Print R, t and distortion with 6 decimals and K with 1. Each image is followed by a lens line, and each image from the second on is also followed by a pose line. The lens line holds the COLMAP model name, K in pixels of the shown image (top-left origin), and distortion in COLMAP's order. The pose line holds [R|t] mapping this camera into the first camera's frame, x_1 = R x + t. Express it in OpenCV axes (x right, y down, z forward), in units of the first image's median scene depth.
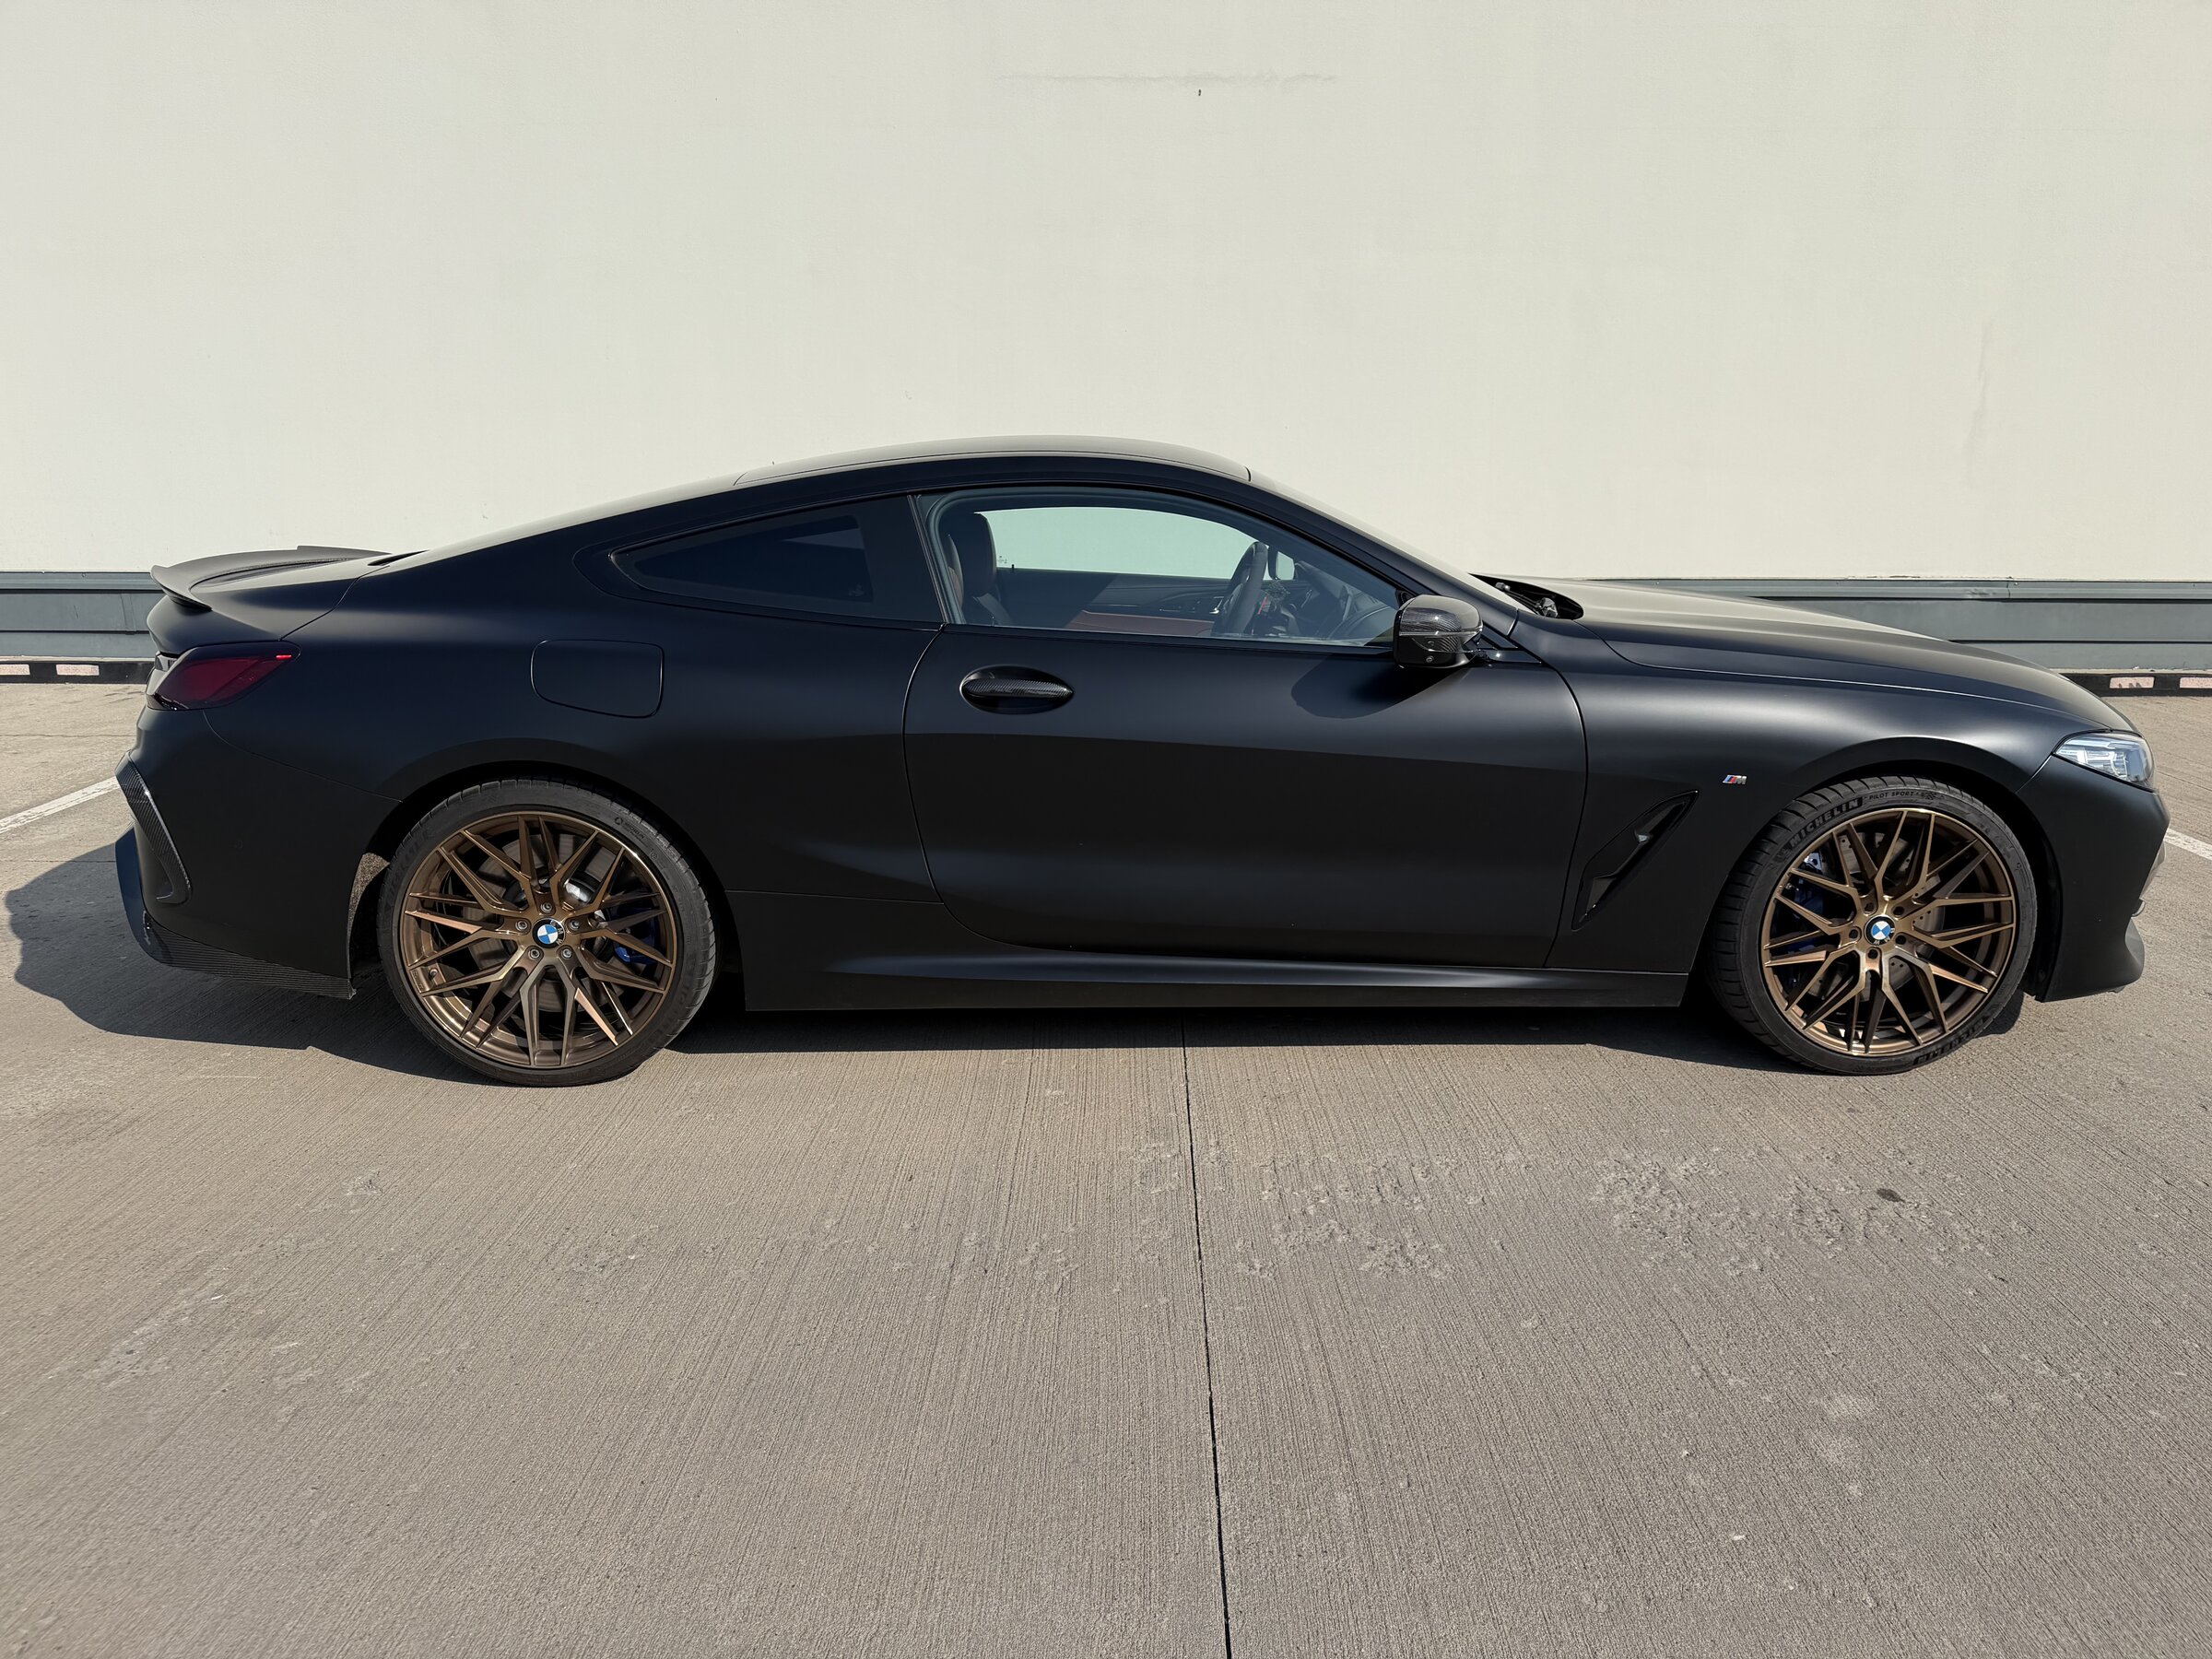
lens RADIAL K [[1552.8, 0, 1107.9], [0, 1552.8, 827.6], [0, 0, 1]] dist [-0.007501, -0.001345]
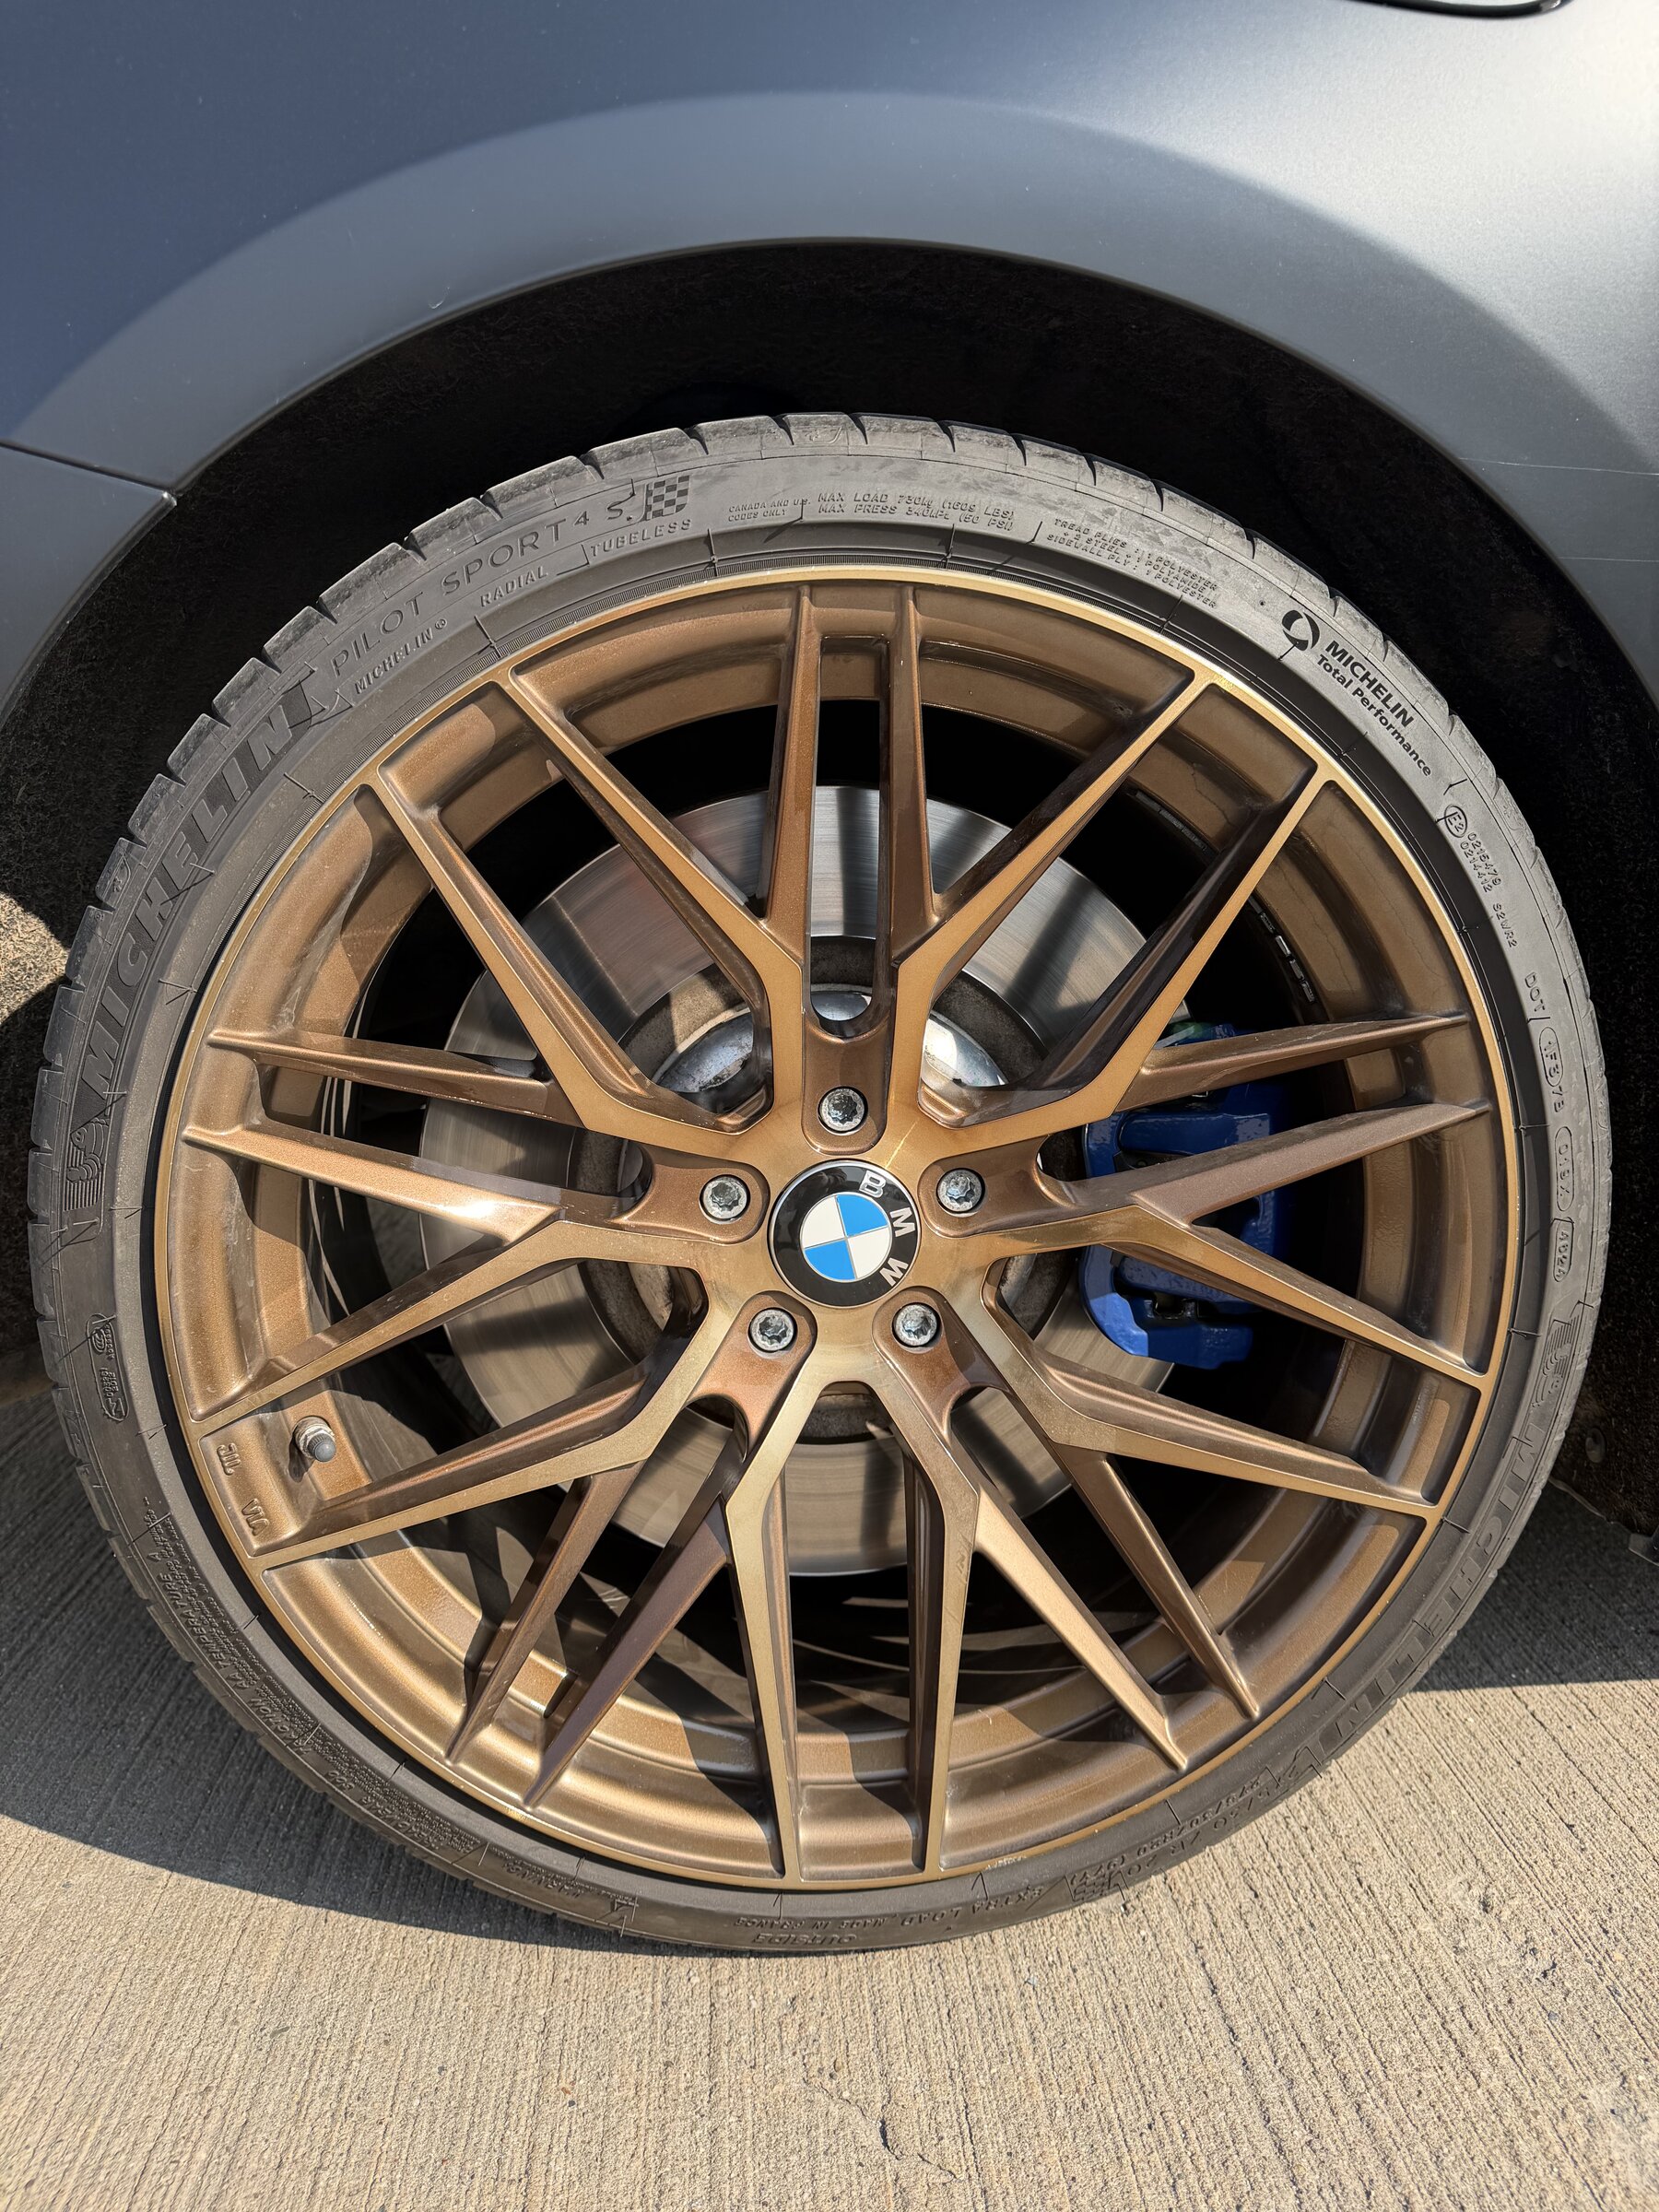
lens RADIAL K [[1552.8, 0, 827.2], [0, 1552.8, 1108.3], [0, 0, 1]] dist [-0.007501, -0.001345]
pose [[0.997935, -0.022573, 0.060137, -0.376952], [0.025671, 0.998356, -0.051252, 0.061988], [-0.058882, 0.052690, 0.996873, 0.787493]]
